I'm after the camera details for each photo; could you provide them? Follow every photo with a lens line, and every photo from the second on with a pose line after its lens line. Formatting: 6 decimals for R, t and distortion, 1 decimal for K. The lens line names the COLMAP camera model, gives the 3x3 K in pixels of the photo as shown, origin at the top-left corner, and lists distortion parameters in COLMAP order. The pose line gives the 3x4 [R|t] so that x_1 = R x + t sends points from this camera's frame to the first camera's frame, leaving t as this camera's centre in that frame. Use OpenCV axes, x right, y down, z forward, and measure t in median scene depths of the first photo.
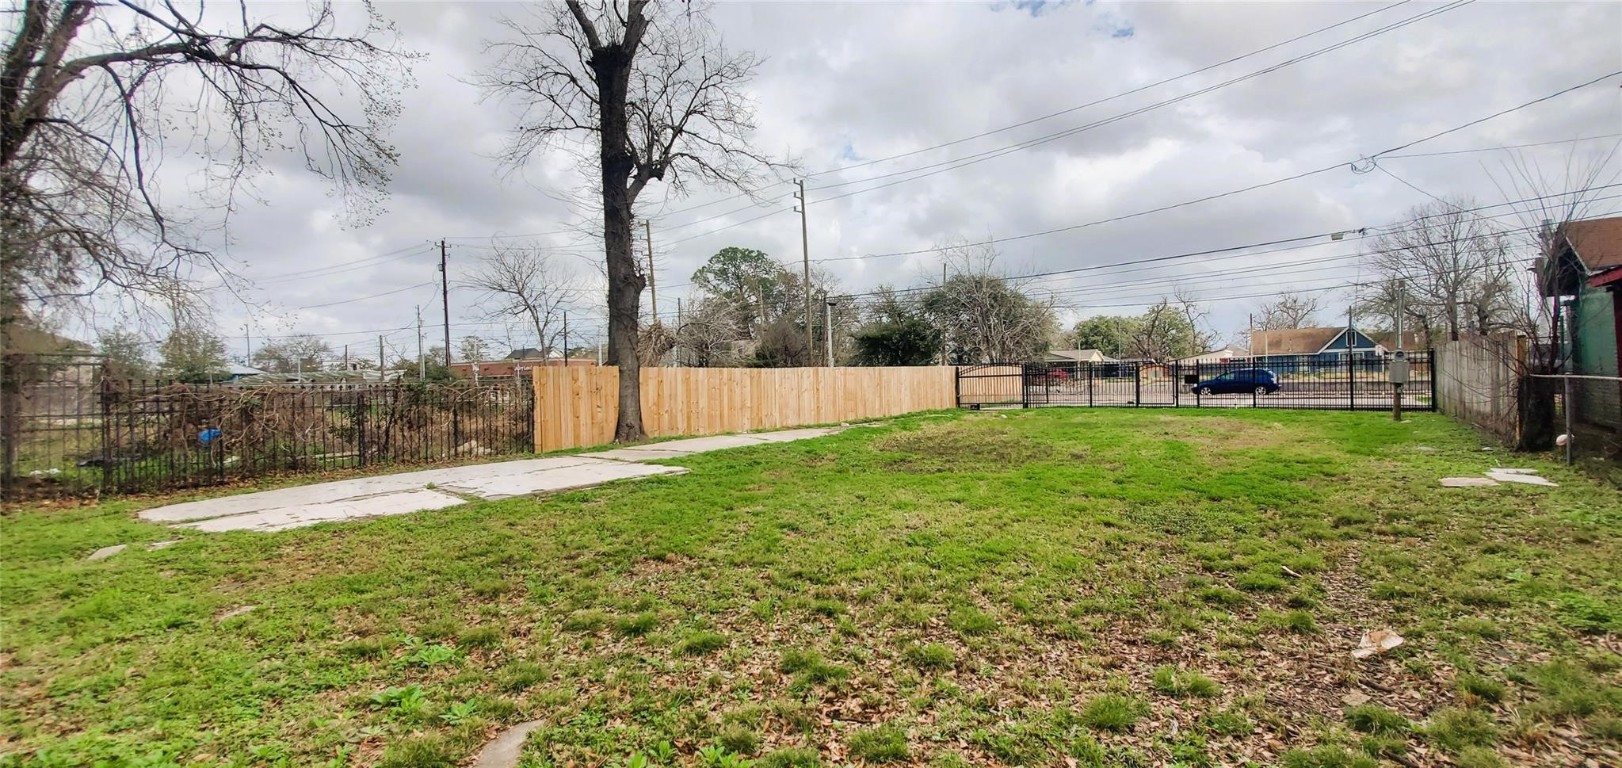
lens RADIAL K [[645.5, 0, 814.8], [0, 645.5, 376.3], [0, 0, 1]] dist [-0.001012, -0.000697]
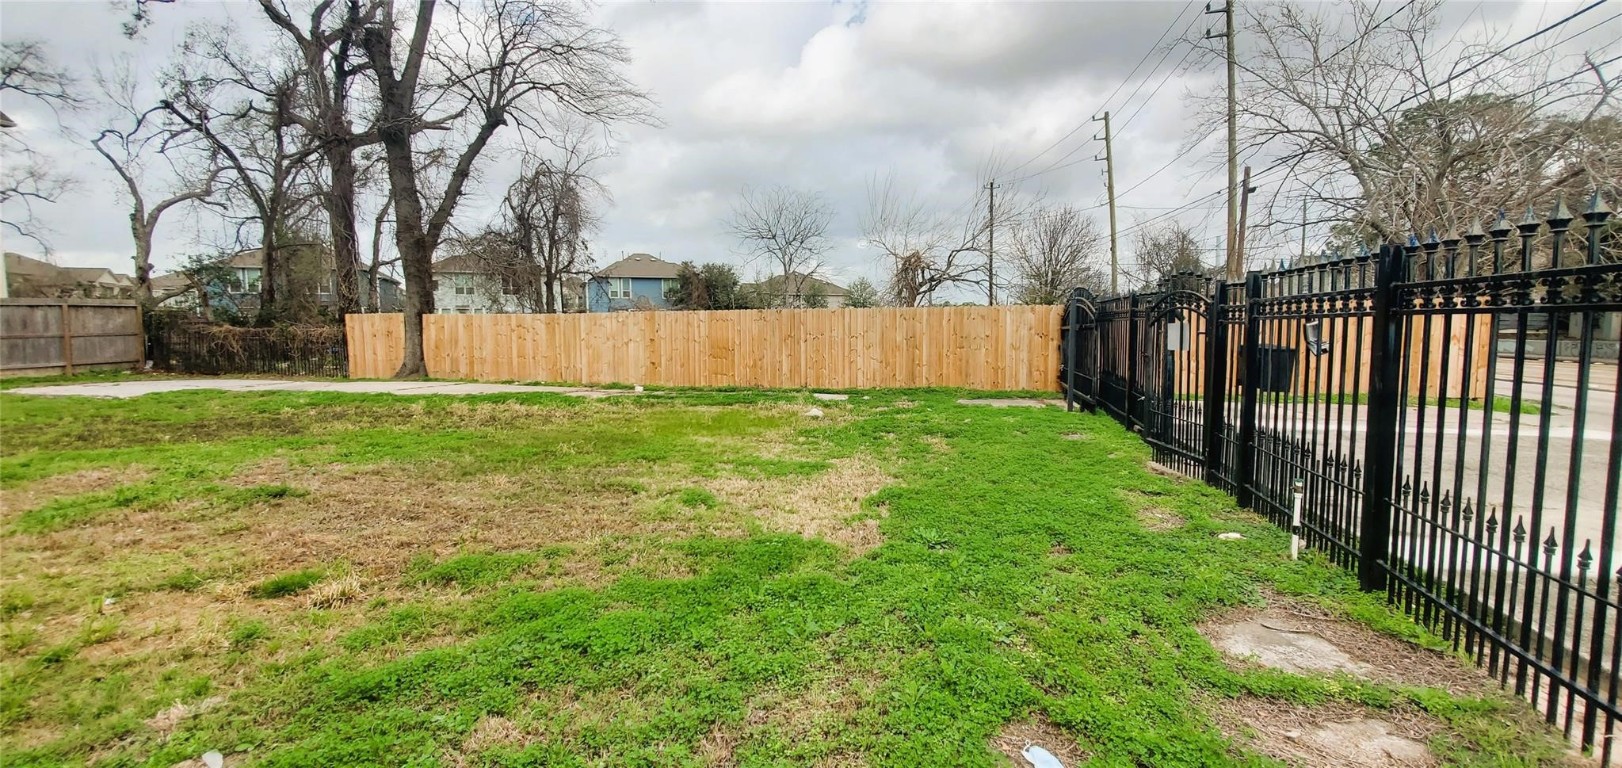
lens RADIAL K [[642.2, 0, 811.0], [0, 642.2, 384.0], [0, 0, 1]] dist [-0.008290, -0.000432]
pose [[0.446561, 0.101716, -0.888953, 1.252719], [-0.001148, 0.993582, 0.113112, -0.023311], [0.894752, -0.049491, 0.443812, 1.346046]]
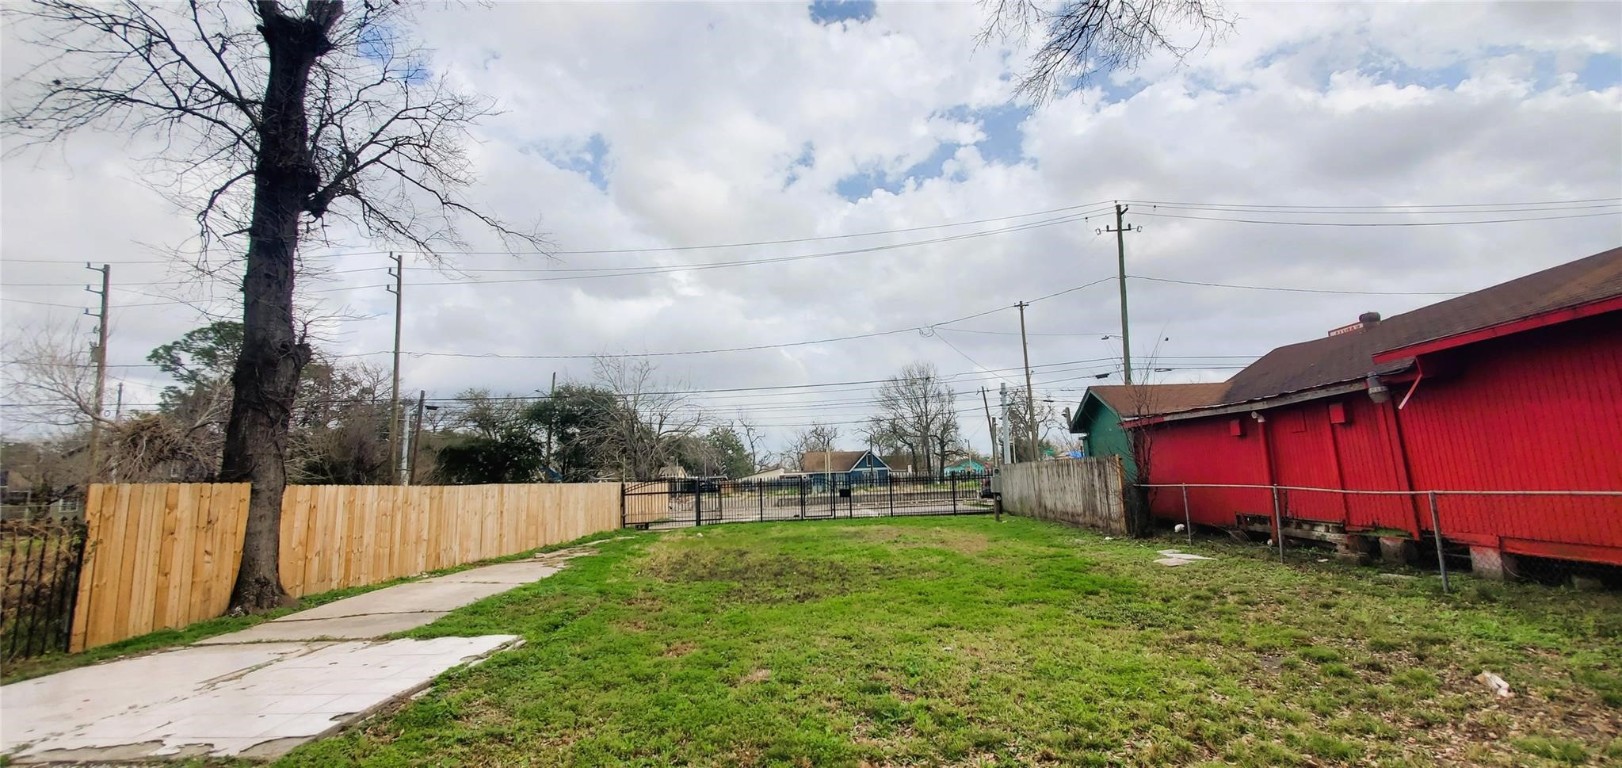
lens RADIAL K [[645.5, 0, 814.8], [0, 645.5, 376.3], [0, 0, 1]] dist [-0.001012, -0.000697]
pose [[0.786230, 0.095562, 0.610500, -0.314888], [0.015696, 0.984563, -0.174328, -0.000440], [-0.617734, 0.146644, 0.772593, 0.200335]]
